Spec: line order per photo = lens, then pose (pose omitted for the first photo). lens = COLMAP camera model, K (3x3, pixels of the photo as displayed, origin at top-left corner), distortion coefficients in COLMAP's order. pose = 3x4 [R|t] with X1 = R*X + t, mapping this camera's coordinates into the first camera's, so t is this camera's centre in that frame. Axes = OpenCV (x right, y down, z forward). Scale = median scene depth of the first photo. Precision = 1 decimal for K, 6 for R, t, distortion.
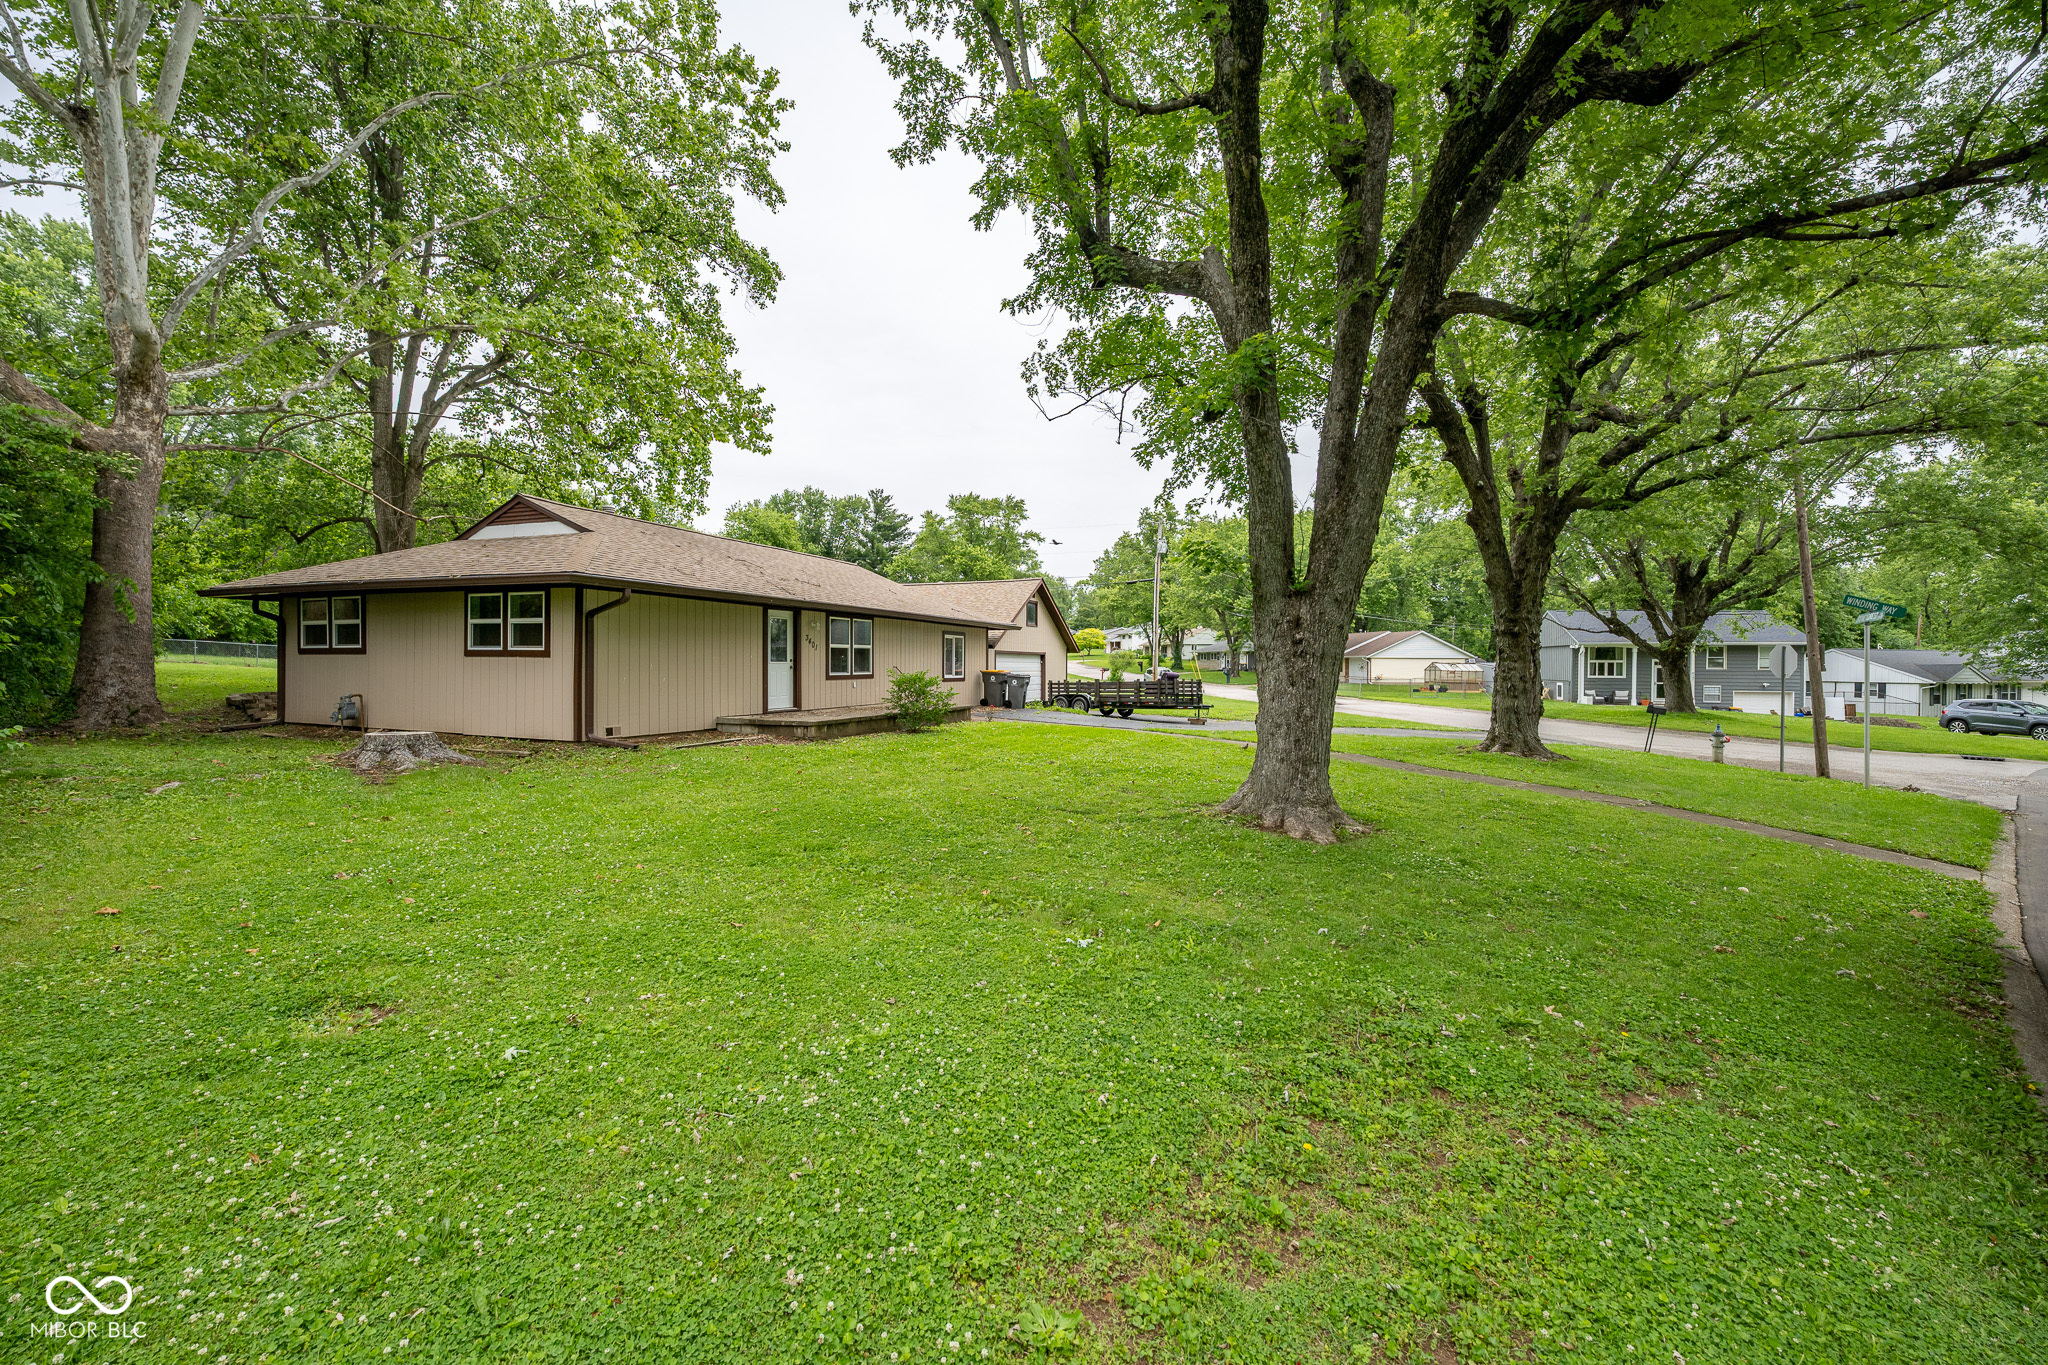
lens RADIAL K [[818.3, 0, 1026.6], [0, 818.3, 665.5], [0, 0, 1]] dist [-0.000891, 0.000121]
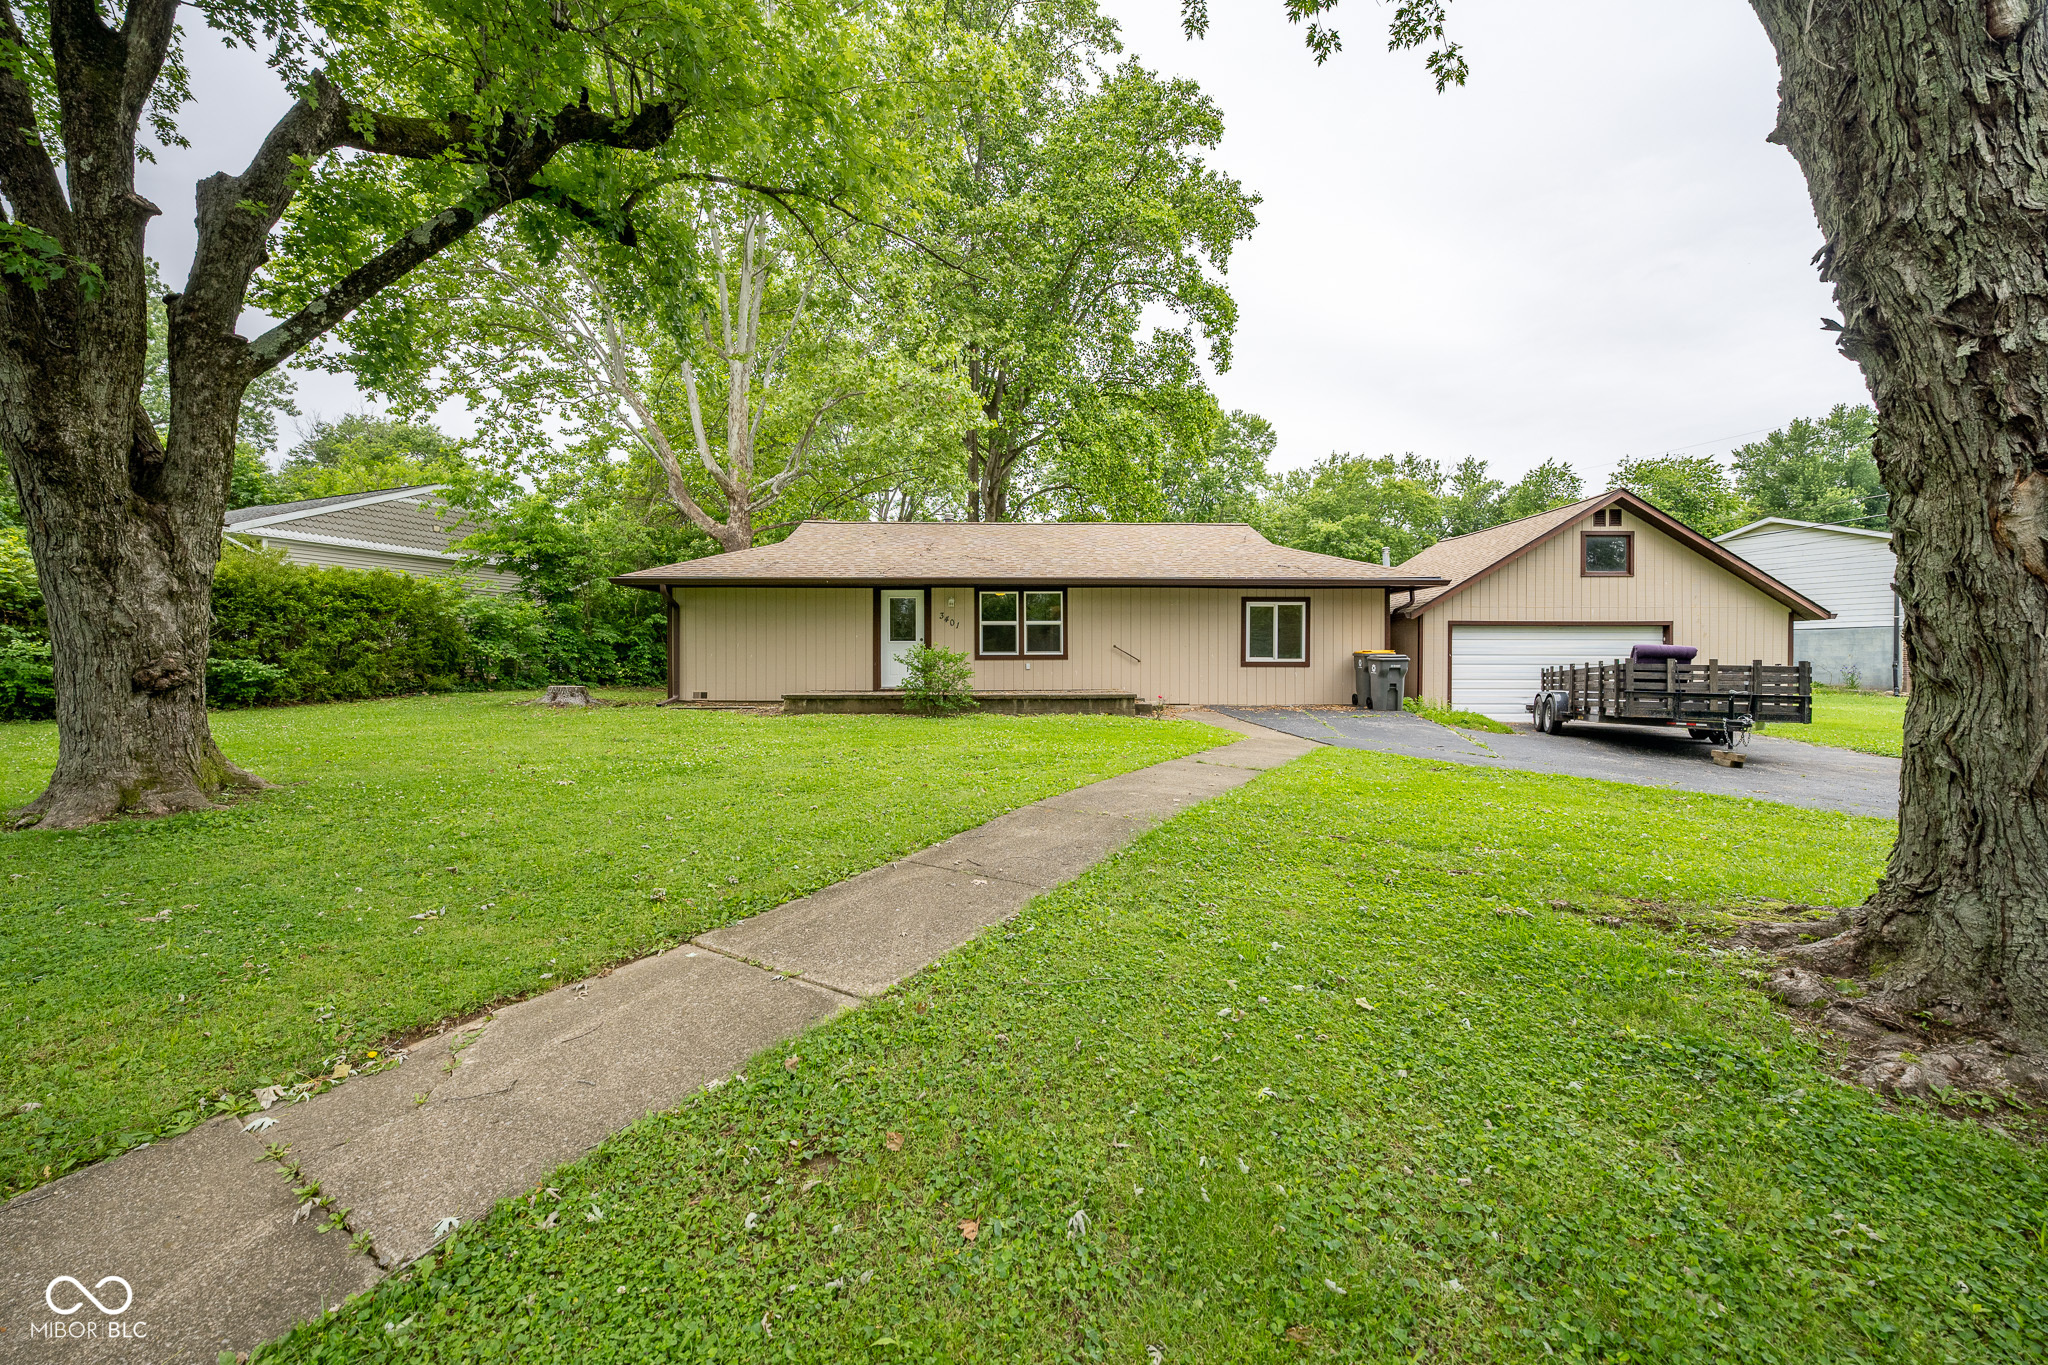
lens RADIAL K [[818.3, 0, 1026.6], [0, 818.3, 665.5], [0, 0, 1]] dist [-0.000891, 0.000121]
pose [[0.395070, -0.007524, -0.918620, 0.399460], [0.001541, 0.999970, -0.007527, 0.019506], [0.918650, 0.001558, 0.395070, 0.431019]]
